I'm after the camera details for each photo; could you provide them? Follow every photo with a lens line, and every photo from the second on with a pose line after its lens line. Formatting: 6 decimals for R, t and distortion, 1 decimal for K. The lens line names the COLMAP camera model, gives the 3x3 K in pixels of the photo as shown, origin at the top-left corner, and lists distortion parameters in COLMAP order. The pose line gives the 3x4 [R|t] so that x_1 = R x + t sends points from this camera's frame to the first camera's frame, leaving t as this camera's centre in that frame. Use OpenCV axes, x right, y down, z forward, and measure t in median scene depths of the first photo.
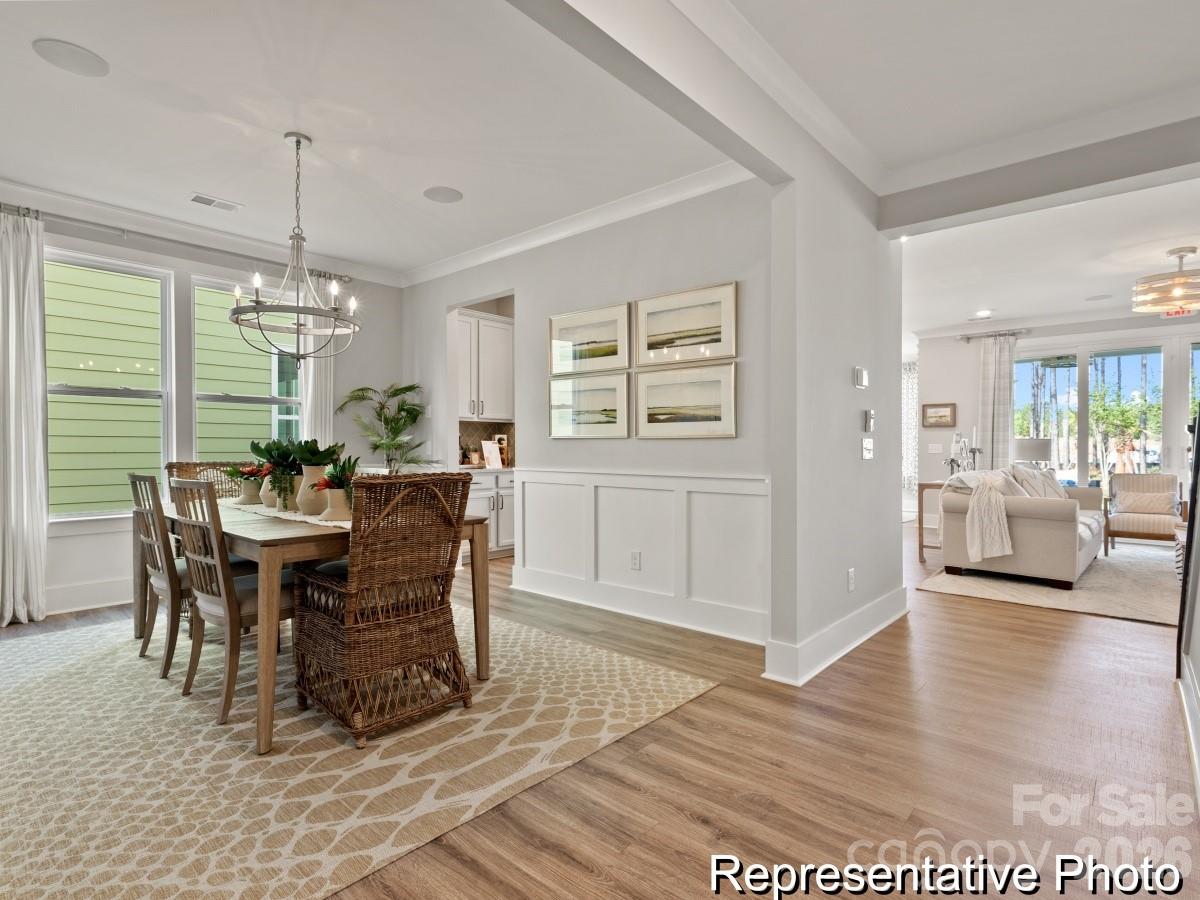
lens RADIAL K [[614.8, 0, 614.5], [0, 614.8, 443.2], [0, 0, 1]] dist [0.004990, 0.000886]
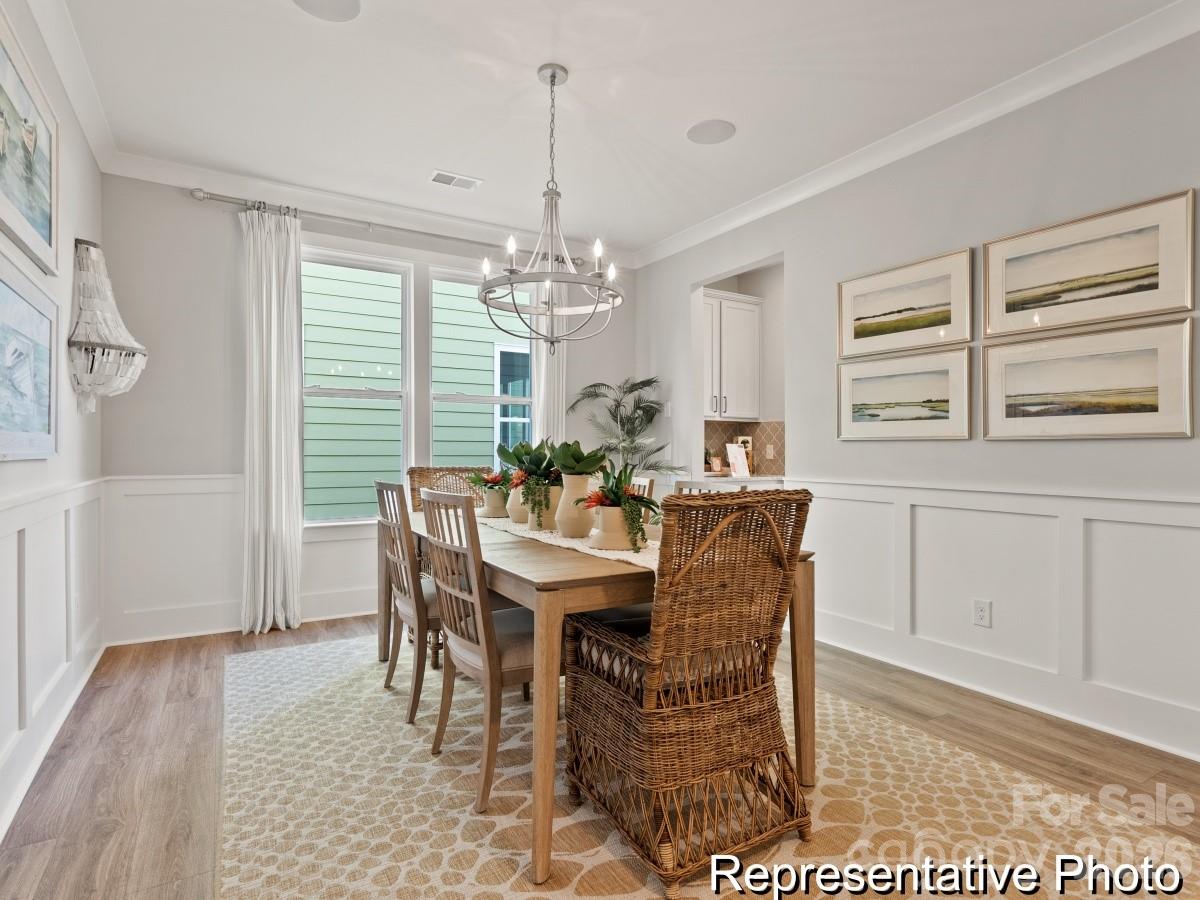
lens RADIAL K [[614.8, 0, 614.5], [0, 614.8, 443.2], [0, 0, 1]] dist [0.004990, 0.000886]
pose [[0.960228, -0.000090, -0.279217, -0.206998], [-0.001640, 0.999981, -0.005962, 0.001085], [0.279212, 0.006182, 0.960210, 0.242914]]
